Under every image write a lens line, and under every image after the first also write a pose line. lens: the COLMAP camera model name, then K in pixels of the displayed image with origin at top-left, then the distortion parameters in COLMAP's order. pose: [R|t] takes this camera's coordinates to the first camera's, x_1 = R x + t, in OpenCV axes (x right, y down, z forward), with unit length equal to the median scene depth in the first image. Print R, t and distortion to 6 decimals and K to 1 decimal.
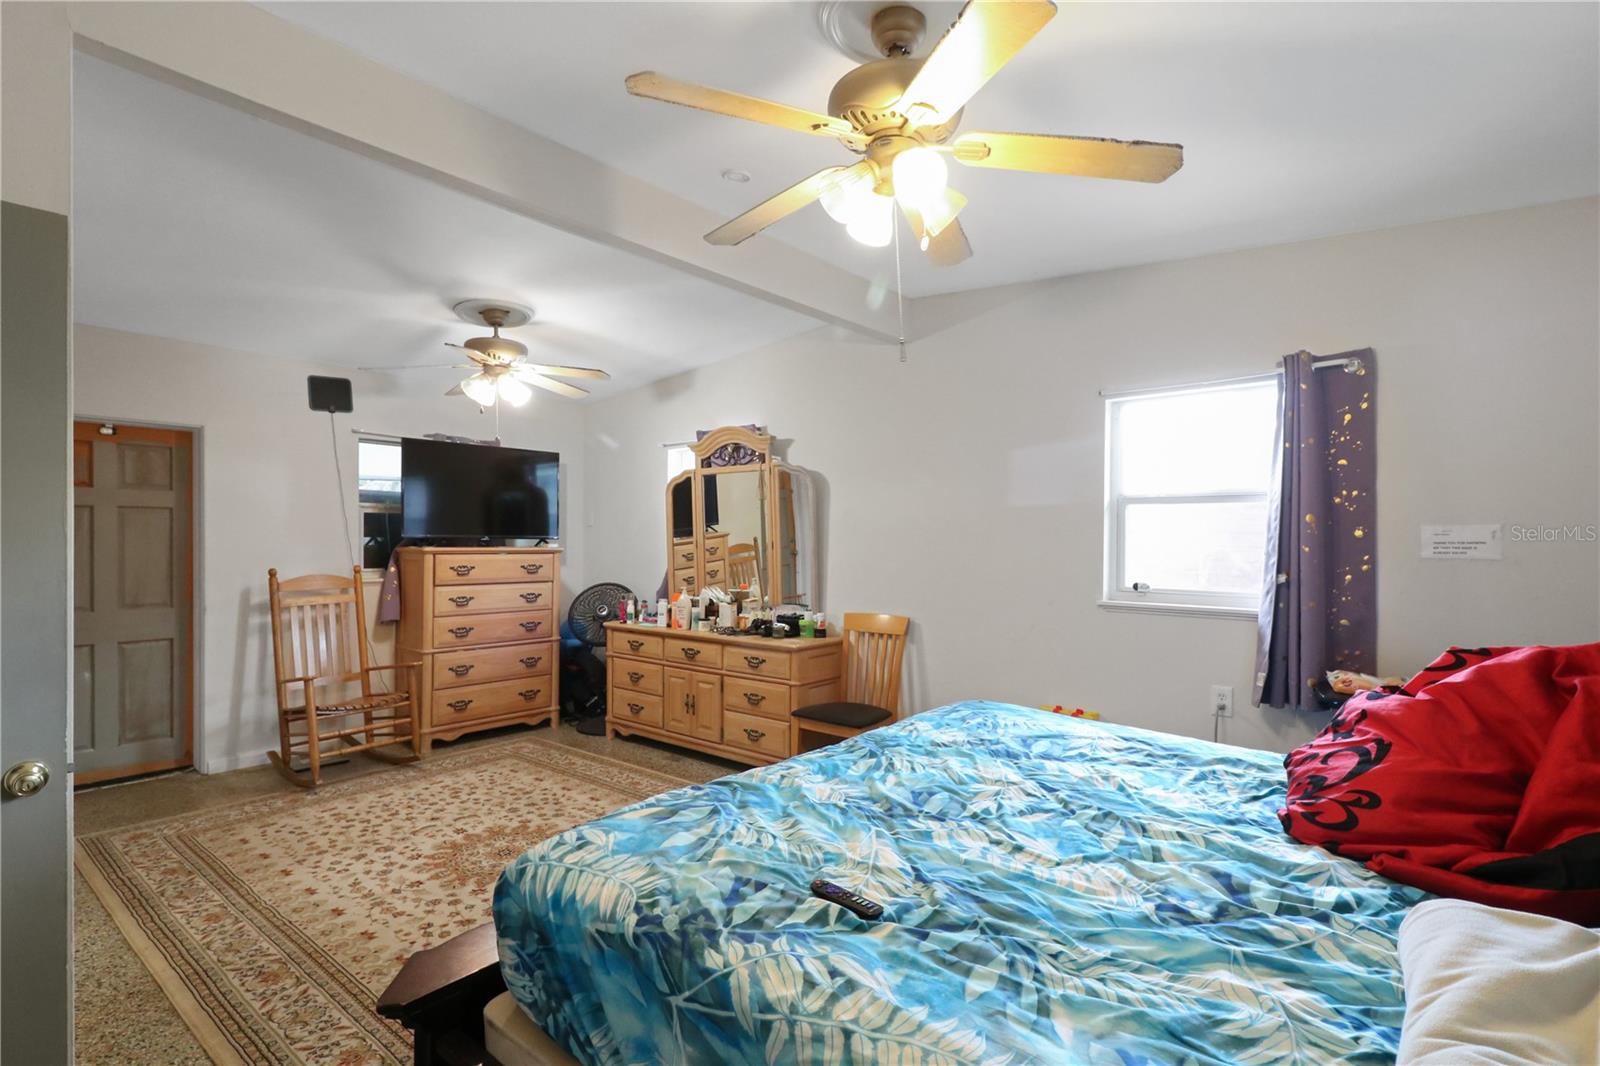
lens RADIAL K [[763.5, 0, 789.5], [0, 763.5, 537.4], [0, 0, 1]] dist [0.010887, -0.003834]
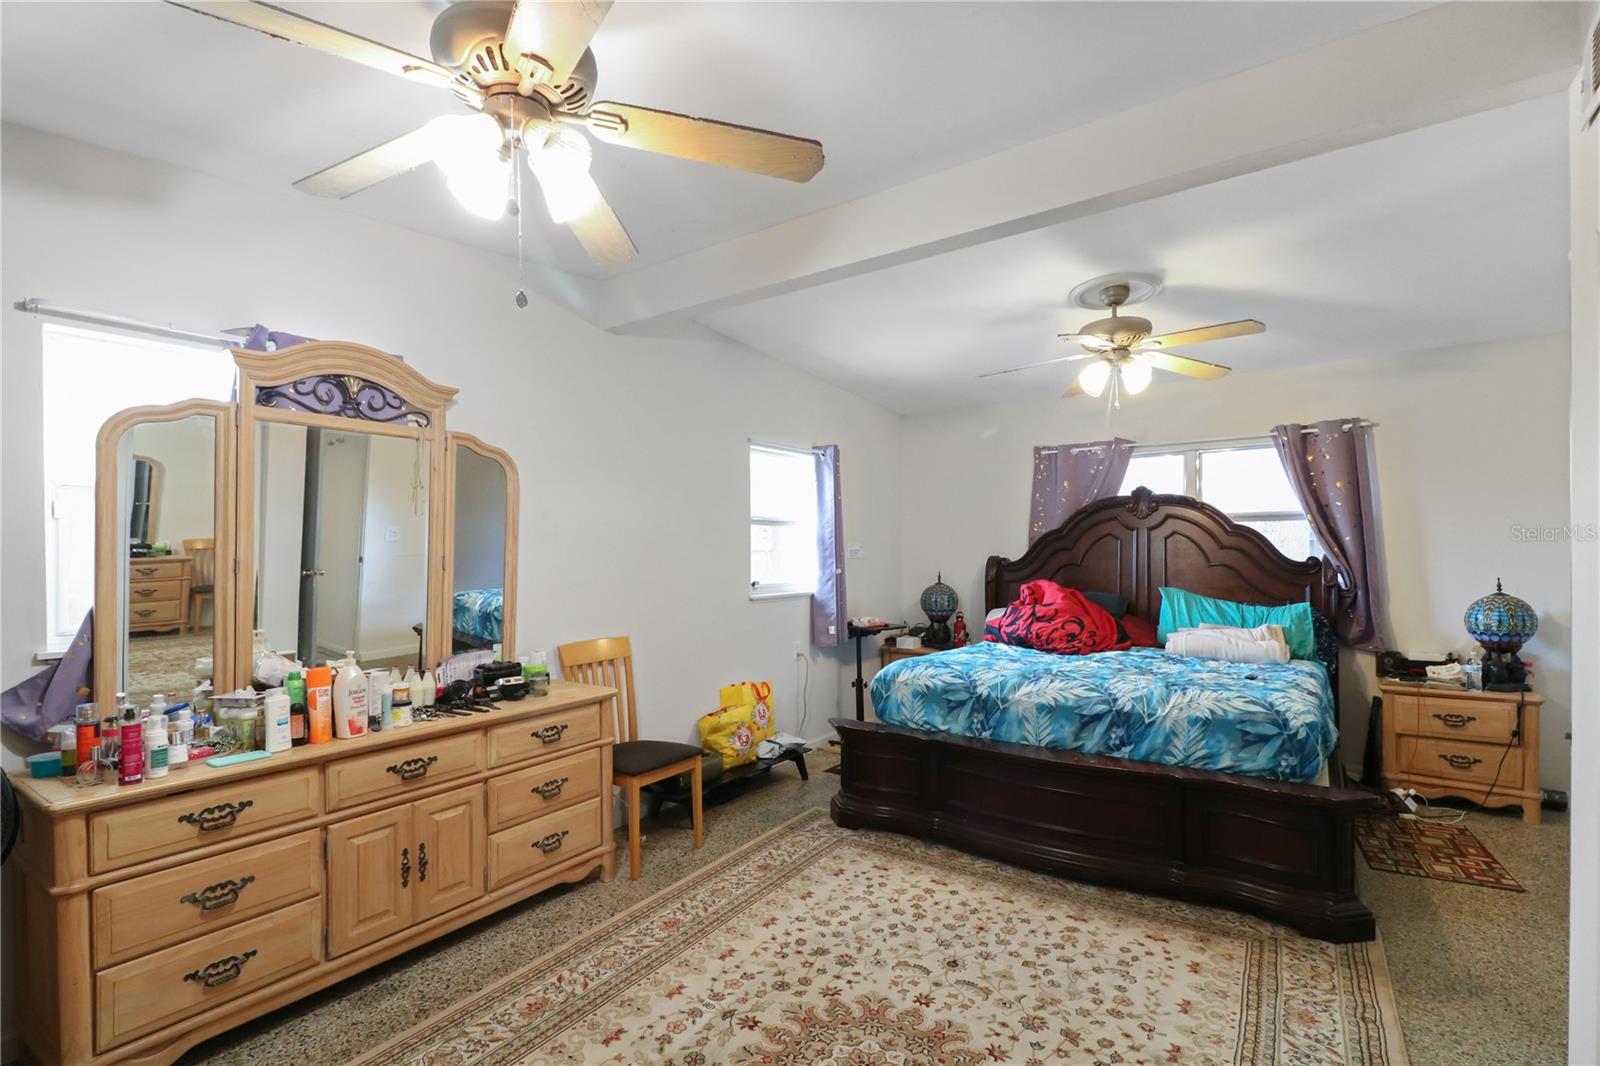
lens RADIAL K [[763.5, 0, 790.1], [0, 763.5, 540.1], [0, 0, 1]] dist [0.010887, -0.003834]
pose [[-0.094096, 0.005229, 0.995549, -0.698138], [-0.001376, 0.999985, -0.005382, -0.005611], [-0.995562, -0.001876, -0.094087, 0.800876]]
